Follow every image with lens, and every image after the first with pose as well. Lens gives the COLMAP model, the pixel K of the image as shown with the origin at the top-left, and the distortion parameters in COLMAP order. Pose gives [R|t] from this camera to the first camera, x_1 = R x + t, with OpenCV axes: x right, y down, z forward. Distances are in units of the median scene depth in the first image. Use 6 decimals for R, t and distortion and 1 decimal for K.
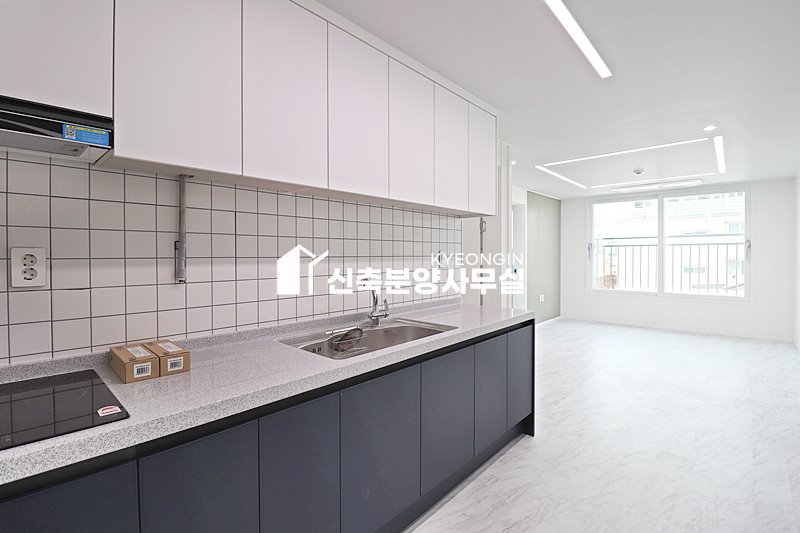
lens RADIAL K [[370.9, 0, 399.6], [0, 370.9, 264.9], [0, 0, 1]] dist [-0.007360, -0.008541]
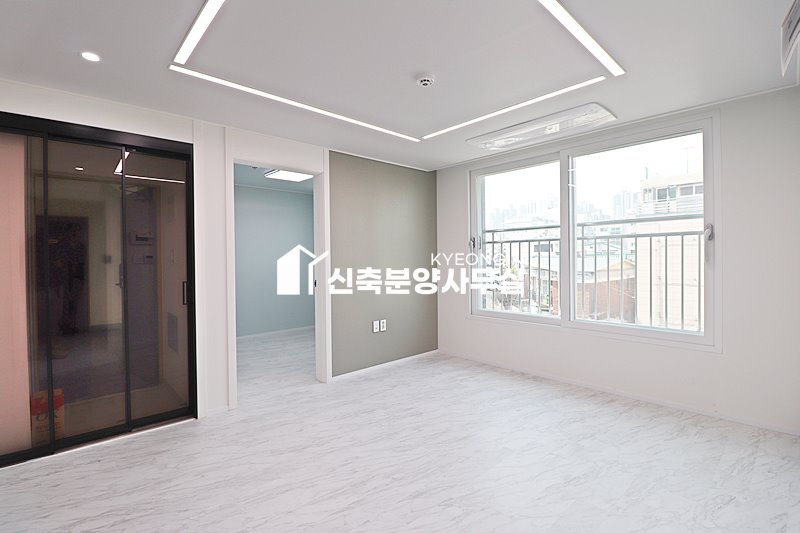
lens RADIAL K [[370.9, 0, 396.9], [0, 370.9, 268.4], [0, 0, 1]] dist [-0.007360, -0.008541]
pose [[0.996623, -0.000895, -0.082112, 1.496372], [0.001340, 0.999985, 0.005366, -0.035097], [0.082106, -0.005458, 0.996609, 1.217214]]
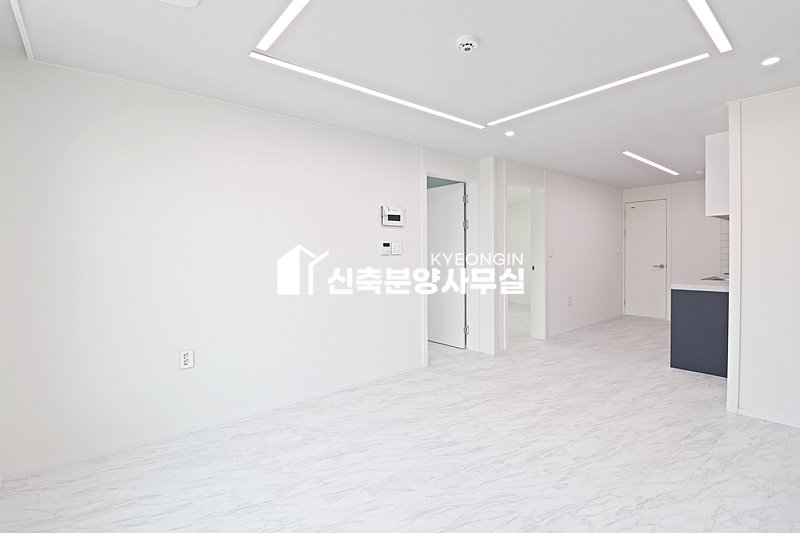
lens RADIAL K [[370.9, 0, 394.4], [0, 370.9, 265.1], [0, 0, 1]] dist [-0.007360, -0.008541]
pose [[-0.988369, 0.010002, 0.151747, 1.542388], [0.019345, 0.997998, 0.060215, -0.084659], [-0.150840, 0.062451, -0.986584, 3.257178]]
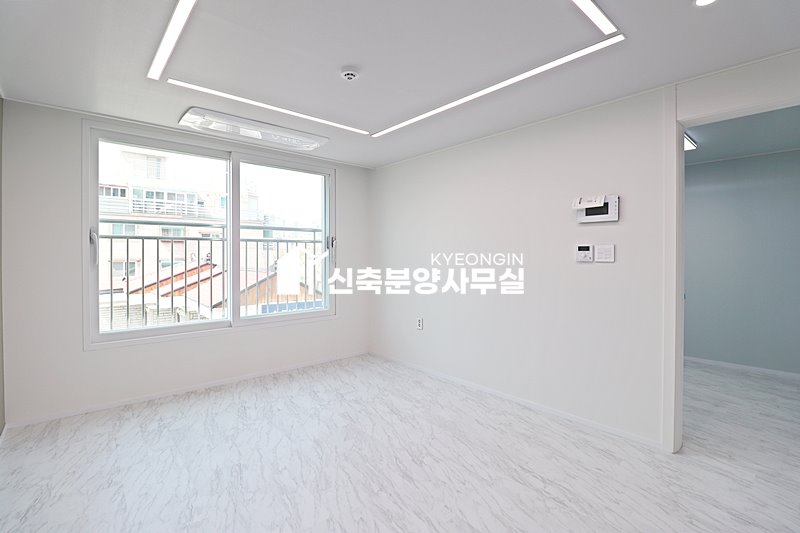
lens RADIAL K [[370.9, 0, 403.2], [0, 370.9, 259.5], [0, 0, 1]] dist [-0.007360, -0.008541]
pose [[0.101707, -0.006608, 0.994792, 0.465591], [0.023615, 0.999712, 0.004226, -0.056204], [-0.994534, 0.023062, 0.101834, 2.045838]]
